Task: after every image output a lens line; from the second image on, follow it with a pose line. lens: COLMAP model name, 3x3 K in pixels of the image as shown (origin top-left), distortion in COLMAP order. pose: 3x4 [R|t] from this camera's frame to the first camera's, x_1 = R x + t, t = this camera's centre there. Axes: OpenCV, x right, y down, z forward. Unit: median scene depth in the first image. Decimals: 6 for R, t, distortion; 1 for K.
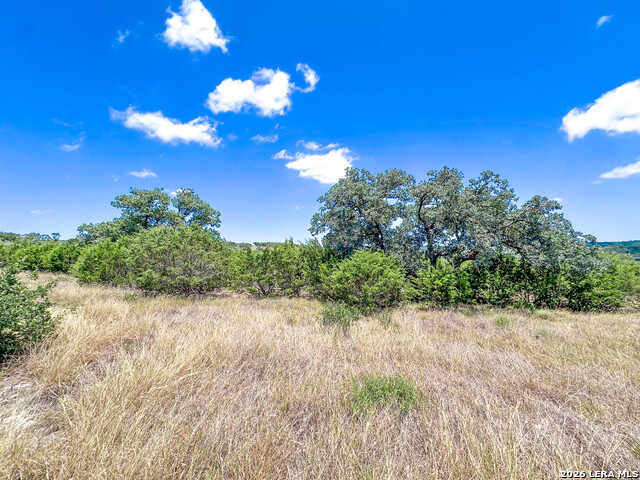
lens RADIAL K [[253.5, 0, 318.3], [0, 253.5, 243.6], [0, 0, 1]] dist [0.002679, 0.000133]
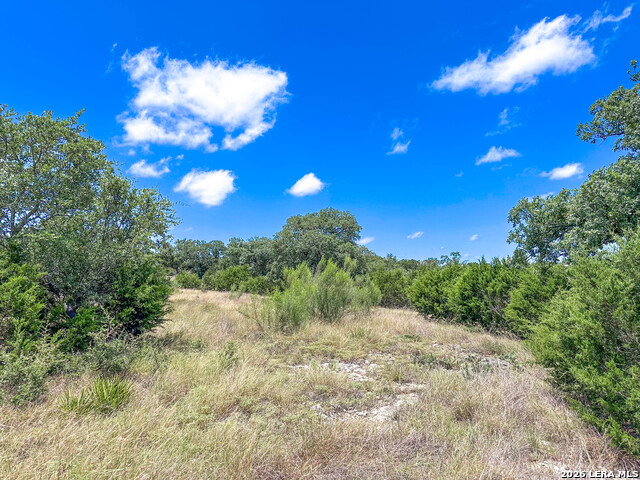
lens RADIAL K [[447.9, 0, 320.2], [0, 447.9, 240.0], [0, 0, 1]] dist [-0.001264, -0.000099]
pose [[0.466465, -0.095619, -0.879356, -0.110427], [0.040468, 0.995406, -0.086771, 0.005420], [0.883614, 0.004890, 0.468191, 0.097367]]
